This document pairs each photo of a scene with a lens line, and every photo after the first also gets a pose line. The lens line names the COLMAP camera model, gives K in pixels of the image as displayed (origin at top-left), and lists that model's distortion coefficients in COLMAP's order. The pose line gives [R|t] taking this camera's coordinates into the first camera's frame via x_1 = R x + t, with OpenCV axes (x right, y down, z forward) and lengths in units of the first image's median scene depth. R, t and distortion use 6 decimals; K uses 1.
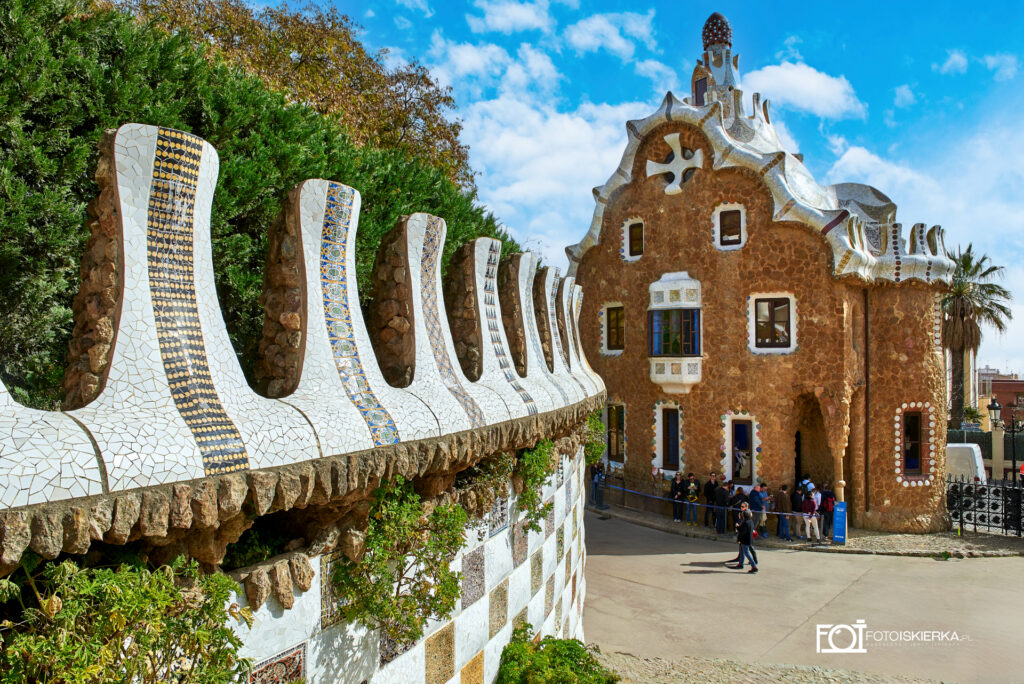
lens RADIAL K [[640.5, 0, 508.5], [0, 640.5, 343.1], [0, 0, 1]] dist [-0.041650, -0.002190]
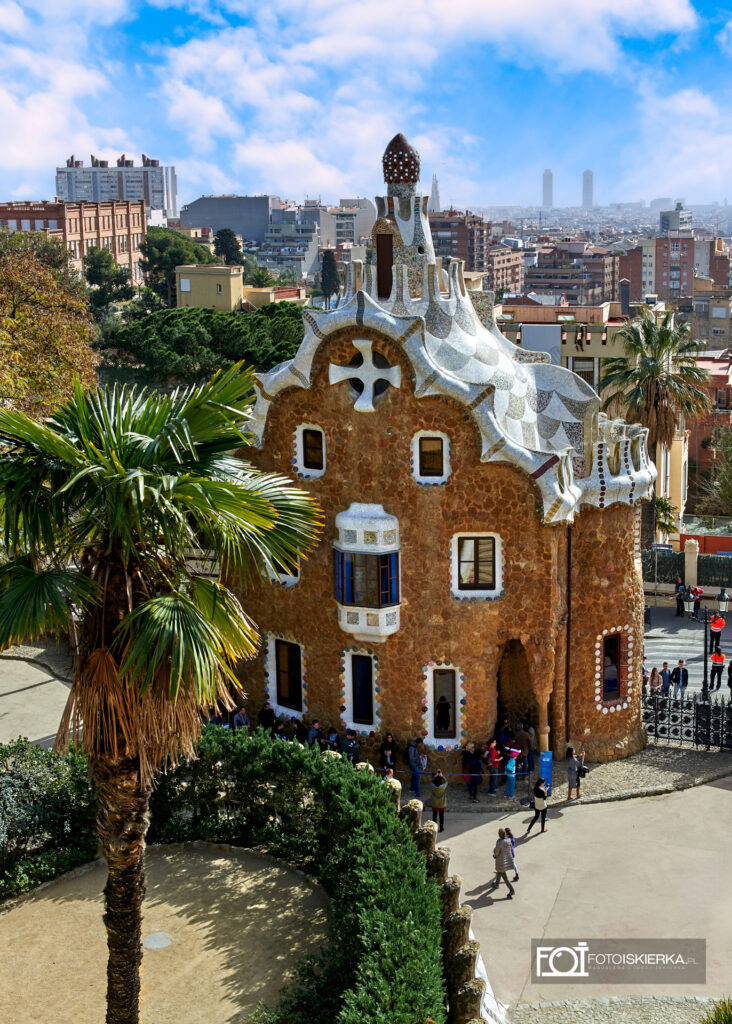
lens RADIAL K [[1066.8, 0, 367.9], [0, 1066.8, 510.5], [0, 0, 1]] dist [0.013389, 0.000000]
pose [[0.931078, -0.080737, 0.355773, -0.243137], [0.018869, 0.984557, 0.174047, -0.357289], [-0.364331, -0.155338, 0.918223, -0.292230]]
